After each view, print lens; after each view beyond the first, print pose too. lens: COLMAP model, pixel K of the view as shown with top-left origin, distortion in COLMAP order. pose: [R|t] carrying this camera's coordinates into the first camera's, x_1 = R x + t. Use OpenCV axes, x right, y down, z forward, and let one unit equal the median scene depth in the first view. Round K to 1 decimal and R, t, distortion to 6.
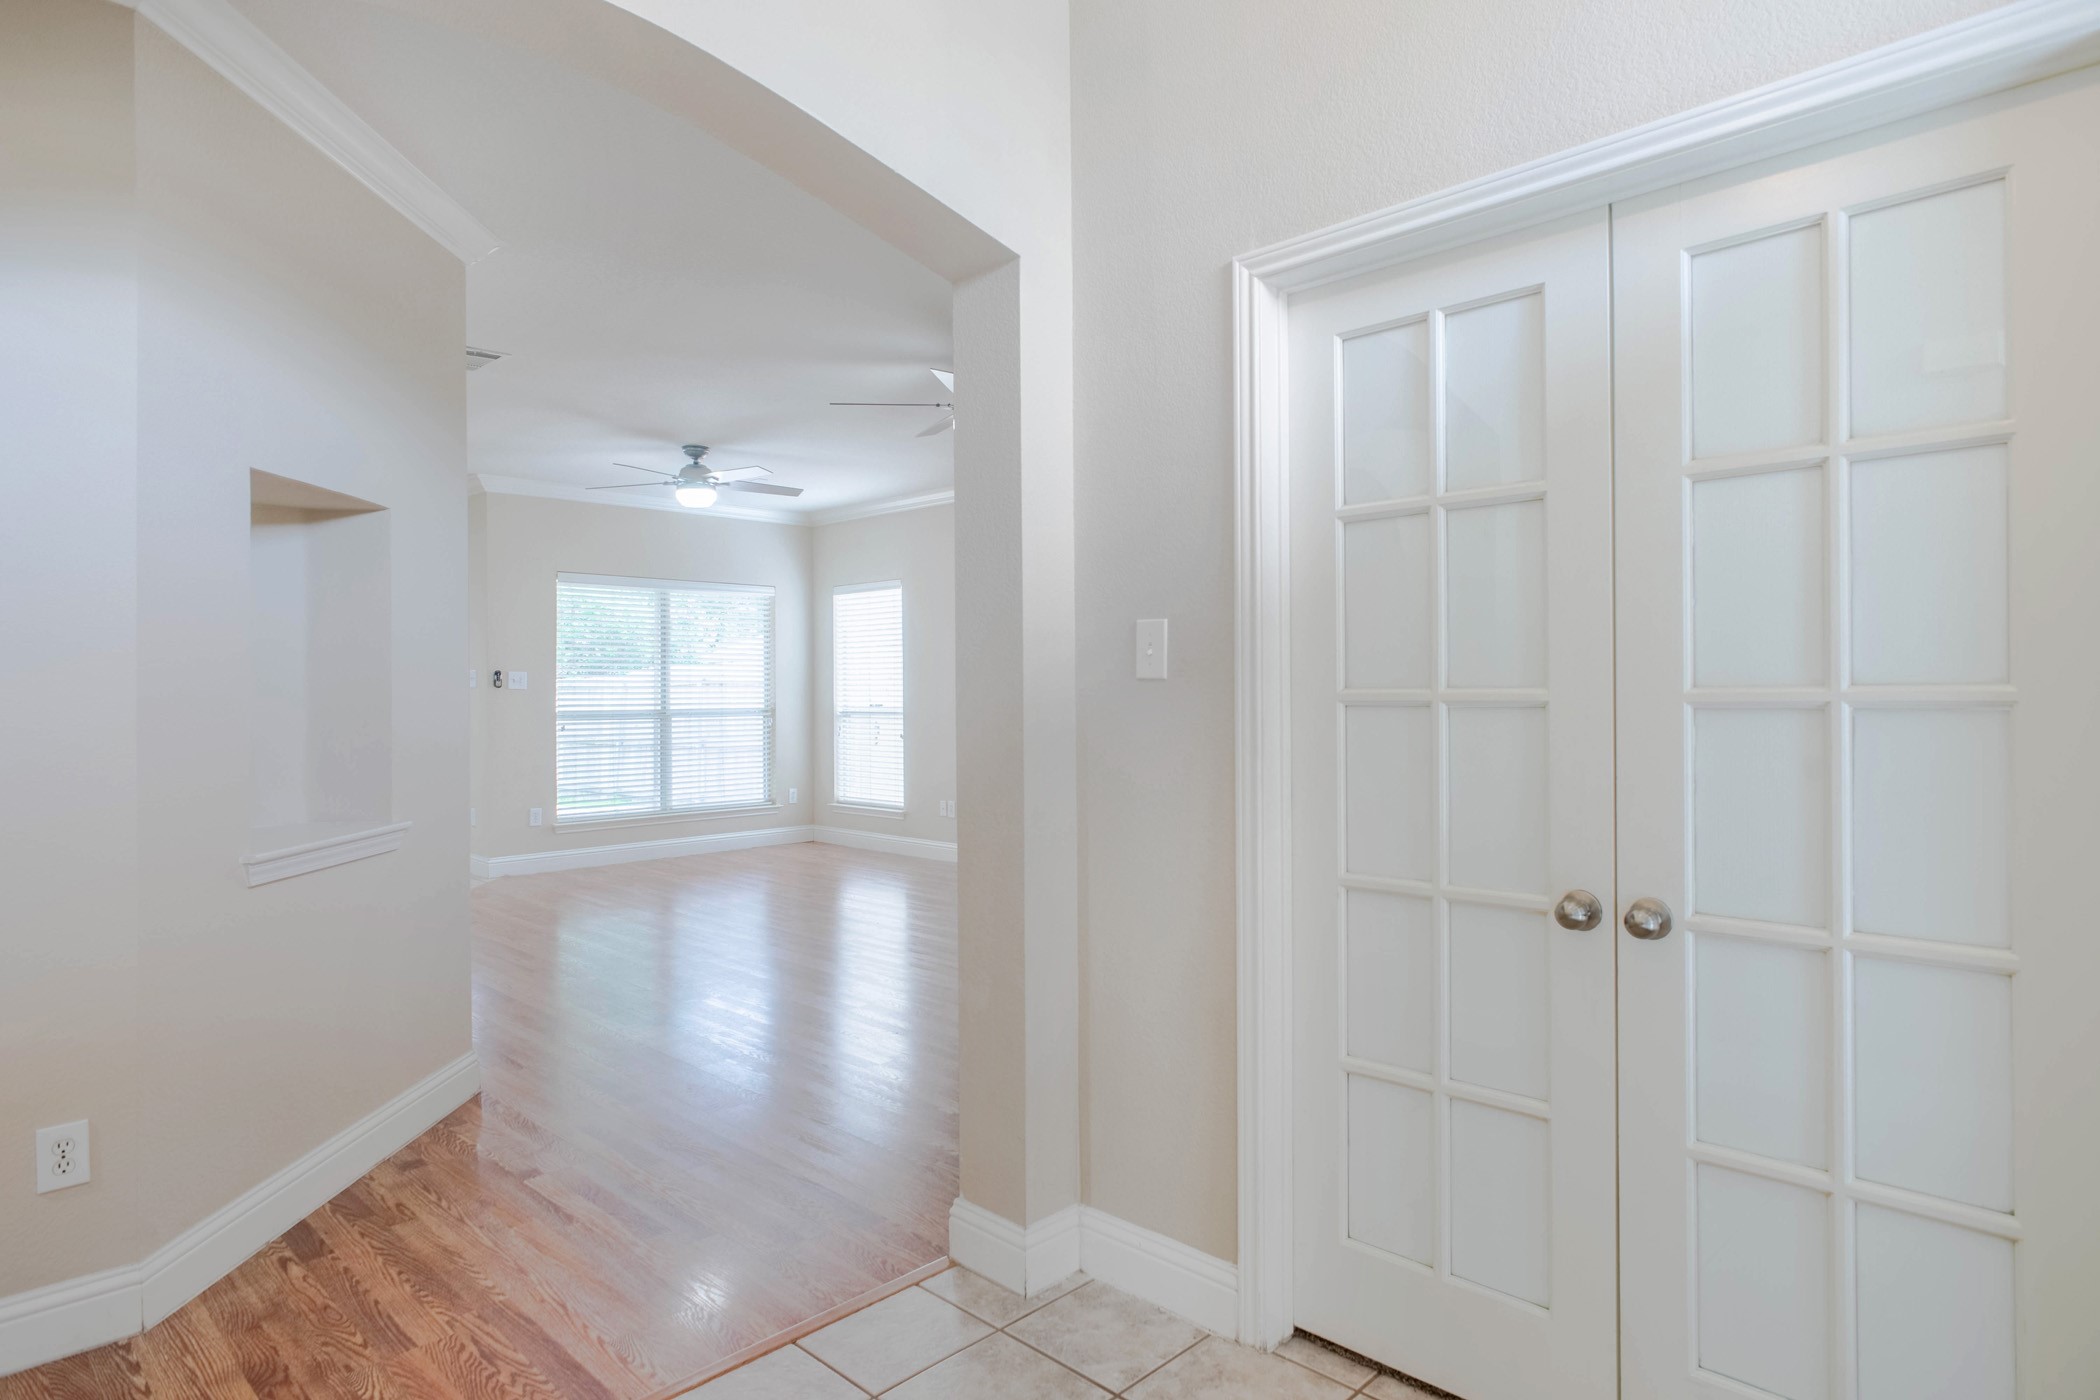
lens RADIAL K [[1184.6, 0, 1048.7], [0, 1184.6, 677.2], [0, 0, 1]] dist [-0.001397, -0.003908]
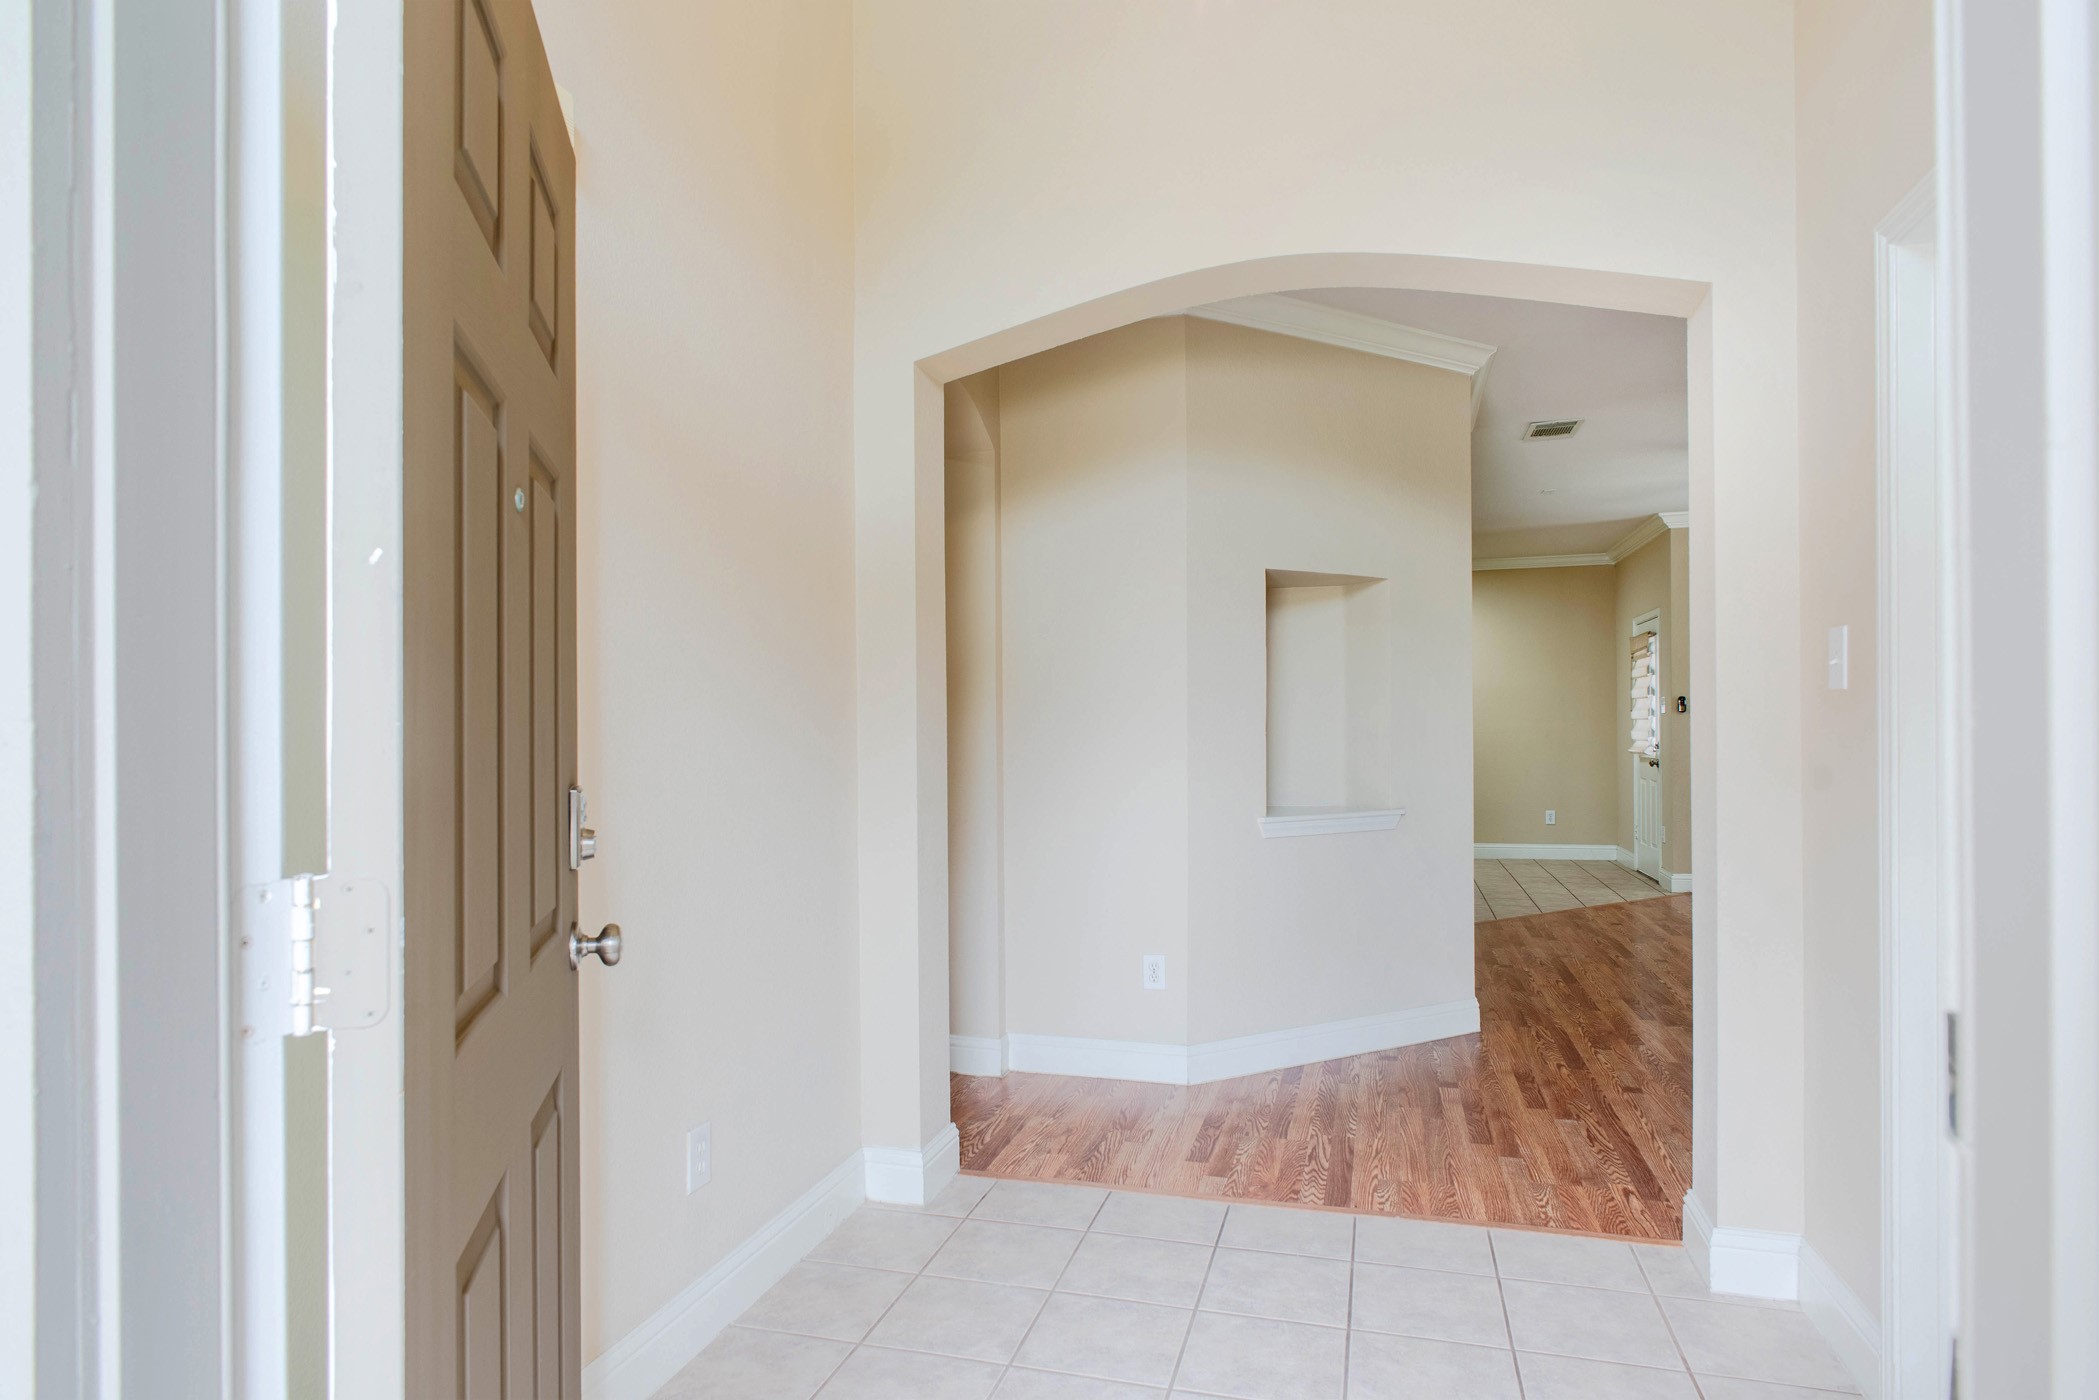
lens RADIAL K [[1184.0, 0, 1051.3], [0, 1184.0, 713.3], [0, 0, 1]] dist [-0.001397, -0.003908]
pose [[0.480057, -0.008041, -0.877200, 0.631367], [0.013484, 0.999907, -0.001786, 0.012856], [0.877133, -0.010970, 0.480121, 0.003187]]
